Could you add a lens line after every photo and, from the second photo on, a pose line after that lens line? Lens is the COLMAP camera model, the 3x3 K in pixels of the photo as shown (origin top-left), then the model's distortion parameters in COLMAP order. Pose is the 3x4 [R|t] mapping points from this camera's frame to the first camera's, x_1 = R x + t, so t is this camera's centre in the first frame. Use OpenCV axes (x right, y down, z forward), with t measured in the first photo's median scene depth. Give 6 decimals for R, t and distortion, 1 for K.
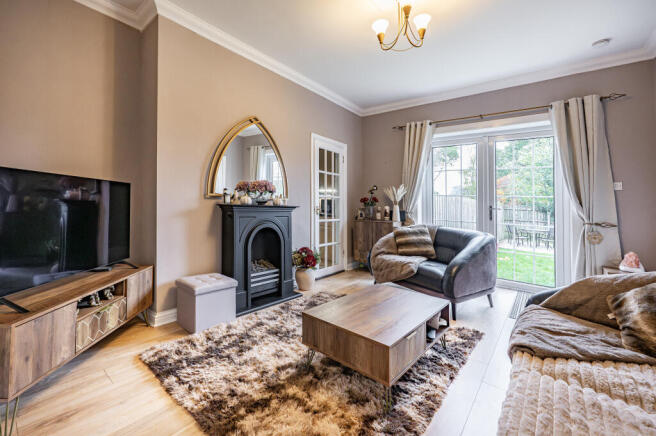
lens RADIAL K [[282.8, 0, 304.9], [0, 282.8, 197.6], [0, 0, 1]] dist [-0.002143, -0.000148]
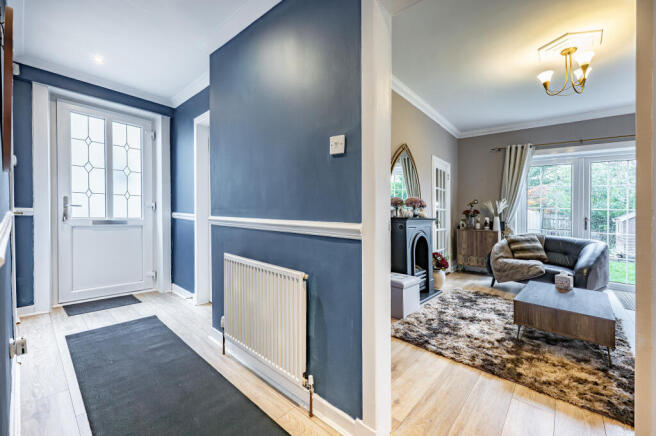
lens RADIAL K [[269.9, 0, 328.7], [0, 269.9, 212.8], [0, 0, 1]] dist [0.000715, 0.000158]
pose [[0.999978, -0.001033, -0.006481, -0.449409], [0.001182, 0.999733, 0.023065, -0.018997], [0.006456, -0.023073, 0.999713, -0.141200]]
